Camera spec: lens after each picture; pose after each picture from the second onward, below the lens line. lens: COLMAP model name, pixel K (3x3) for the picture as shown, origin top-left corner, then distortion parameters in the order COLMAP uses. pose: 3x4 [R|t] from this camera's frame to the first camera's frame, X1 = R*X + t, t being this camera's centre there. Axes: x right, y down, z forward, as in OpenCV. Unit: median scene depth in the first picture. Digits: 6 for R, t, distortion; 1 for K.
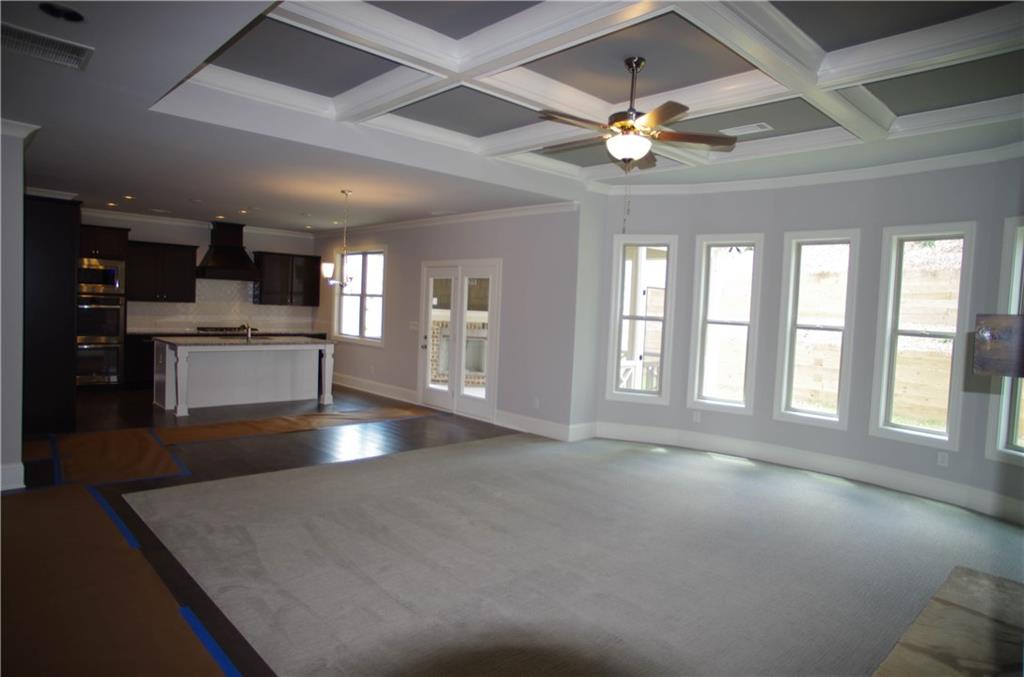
lens RADIAL K [[622.7, 0, 506.8], [0, 622.7, 337.7], [0, 0, 1]] dist [-0.068118, 0.001640]
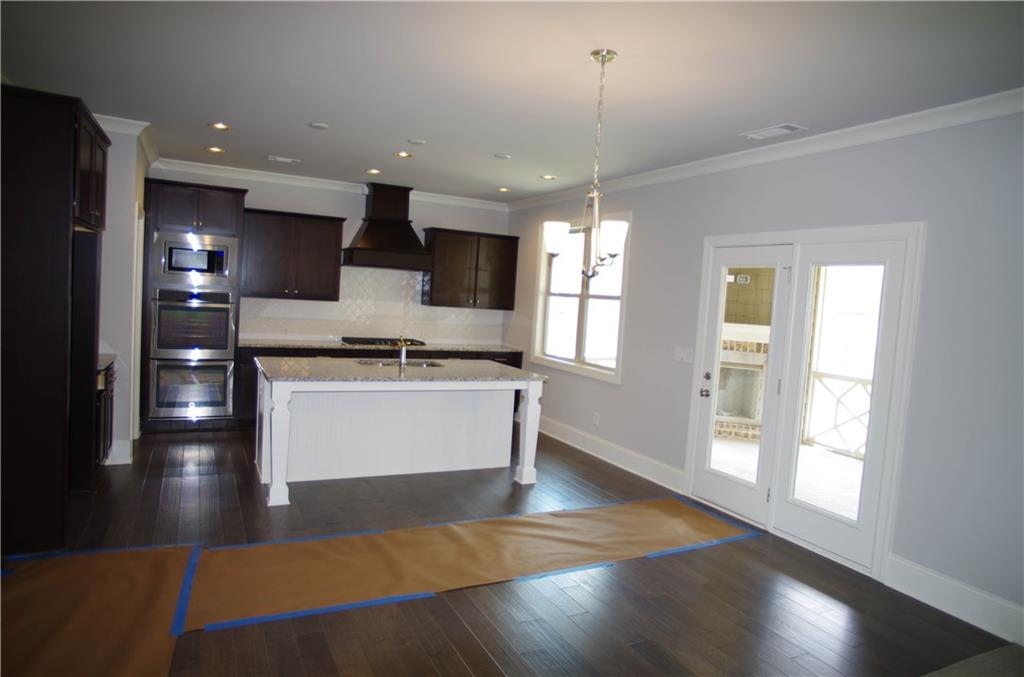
lens RADIAL K [[622.7, 0, 506.8], [0, 622.7, 337.7], [0, 0, 1]] dist [-0.068118, 0.001640]
pose [[0.959535, 0.038668, -0.278920, -0.133261], [-0.038468, 0.999241, 0.006193, -0.027772], [0.278948, 0.004788, 0.960294, 0.383963]]
